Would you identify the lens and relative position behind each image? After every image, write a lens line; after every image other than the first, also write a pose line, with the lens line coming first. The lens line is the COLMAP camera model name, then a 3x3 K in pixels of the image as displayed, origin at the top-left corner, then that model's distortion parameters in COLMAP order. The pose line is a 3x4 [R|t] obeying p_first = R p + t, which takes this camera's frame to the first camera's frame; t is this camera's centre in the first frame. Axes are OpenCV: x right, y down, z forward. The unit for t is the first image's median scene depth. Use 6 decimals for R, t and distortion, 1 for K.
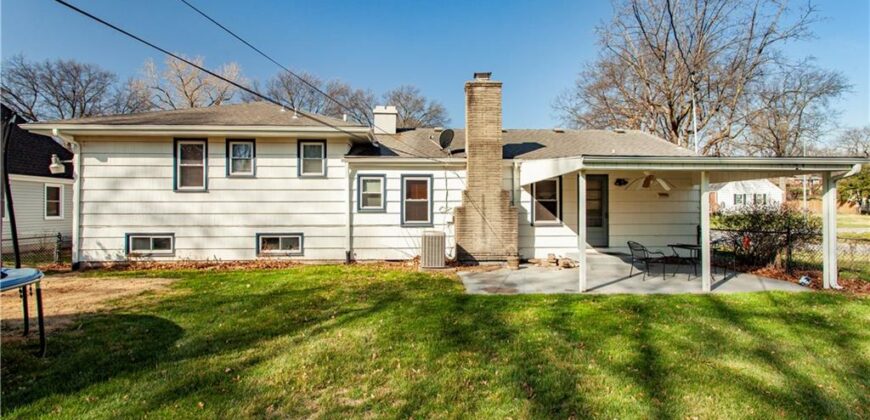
lens RADIAL K [[411.7, 0, 436.8], [0, 411.7, 206.6], [0, 0, 1]] dist [-0.003503, 0.002565]
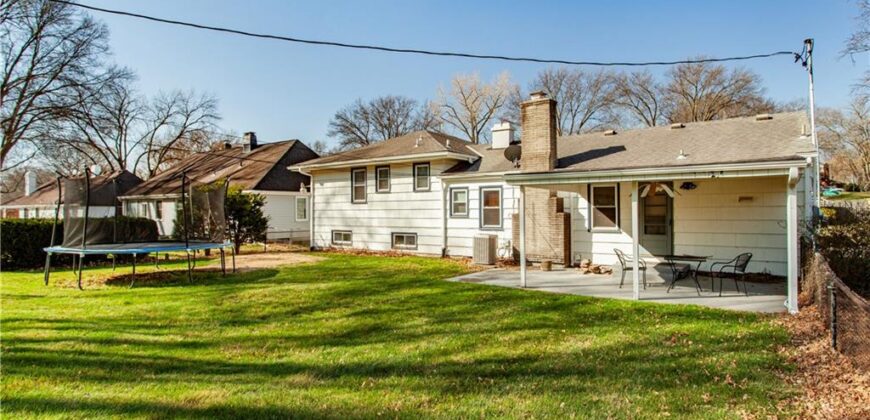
lens RADIAL K [[464.1, 0, 436.0], [0, 464.1, 214.1], [0, 0, 1]] dist [-0.052751, -0.000523]
pose [[0.775252, 0.001525, -0.631650, 0.679608], [0.008657, 0.999878, 0.013038, -0.016116], [0.631592, -0.015576, 0.775144, -0.132995]]
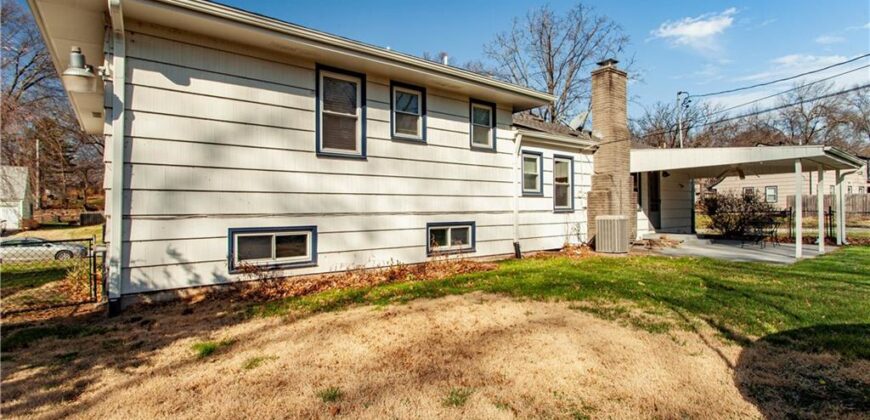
lens RADIAL K [[411.7, 0, 434.7], [0, 411.7, 203.3], [0, 0, 1]] dist [-0.003503, 0.002565]
pose [[0.817528, 0.003350, 0.575879, -0.825236], [-0.000315, 0.999986, -0.005371, 0.034150], [-0.575889, 0.004209, 0.817517, 0.418206]]
